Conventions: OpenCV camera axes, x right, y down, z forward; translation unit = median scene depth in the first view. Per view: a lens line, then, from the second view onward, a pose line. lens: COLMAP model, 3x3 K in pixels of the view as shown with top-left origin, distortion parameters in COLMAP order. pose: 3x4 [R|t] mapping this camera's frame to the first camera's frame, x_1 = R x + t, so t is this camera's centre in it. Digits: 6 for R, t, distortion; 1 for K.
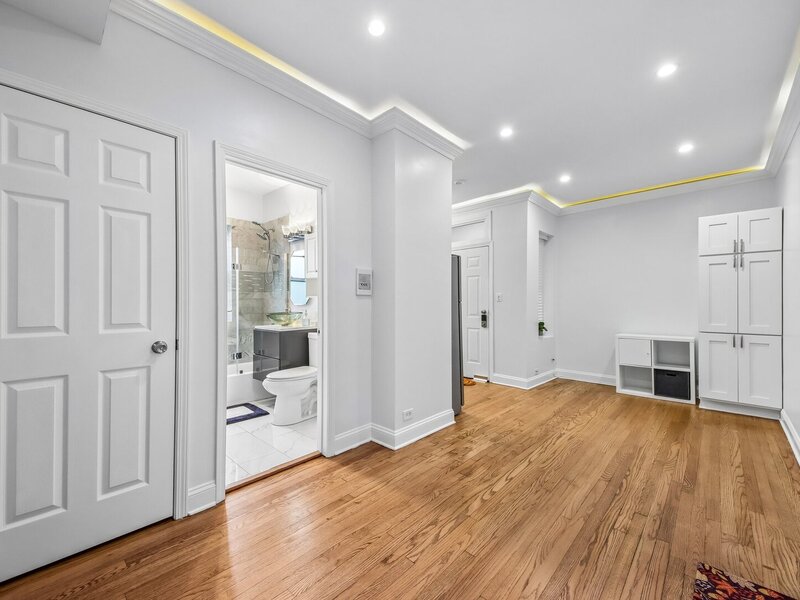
lens RADIAL K [[333.4, 0, 396.3], [0, 333.4, 299.1], [0, 0, 1]] dist [0.046495, -0.016915]
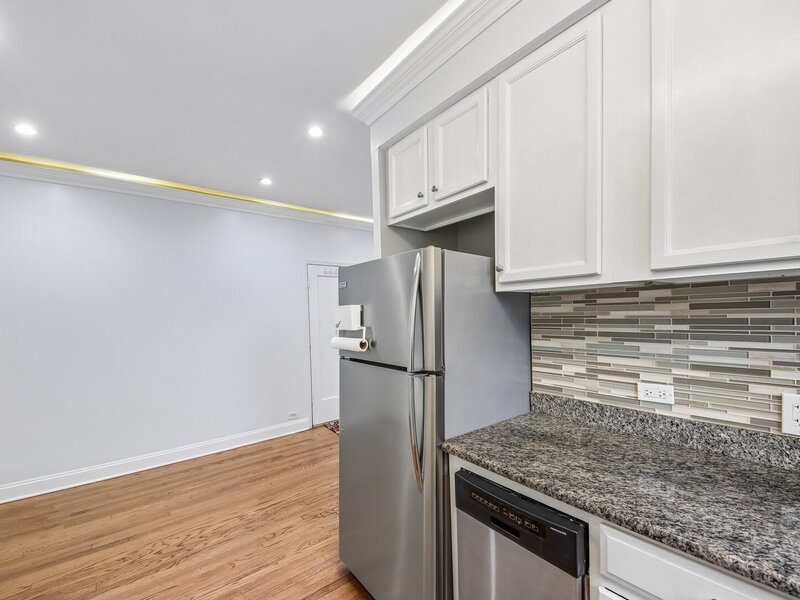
lens RADIAL K [[344.3, 0, 390.5], [0, 344.3, 304.2], [0, 0, 1]] dist [0.023338, -0.015918]
pose [[-0.985642, 0.031162, 0.165950, 0.027448], [0.025139, 0.998951, -0.038272, -0.063192], [-0.166969, -0.033550, -0.985391, 1.860715]]
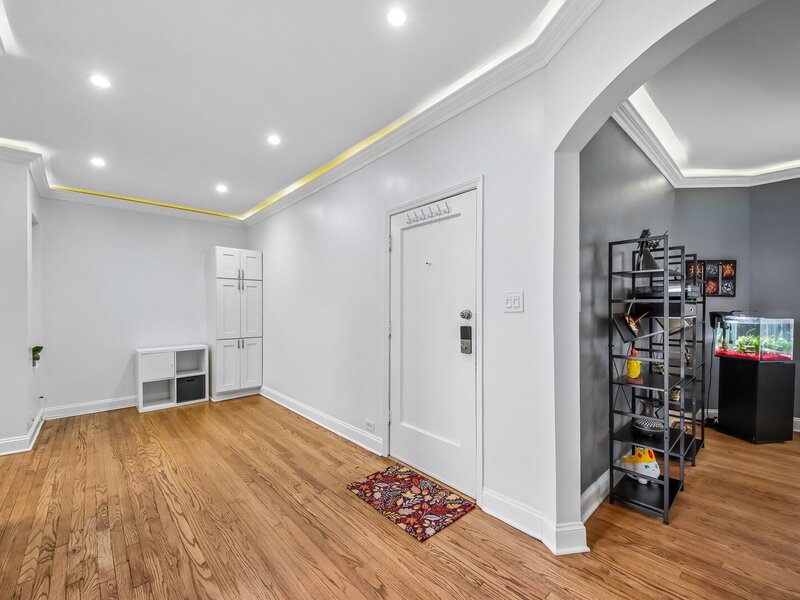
lens RADIAL K [[332.8, 0, 394.2], [0, 332.8, 307.8], [0, 0, 1]] dist [0.044029, -0.021651]
pose [[0.084202, -0.002494, 0.996446, -0.344989], [-0.009055, 0.999954, 0.003268, -0.036909], [-0.996408, -0.009298, 0.084176, 0.343028]]
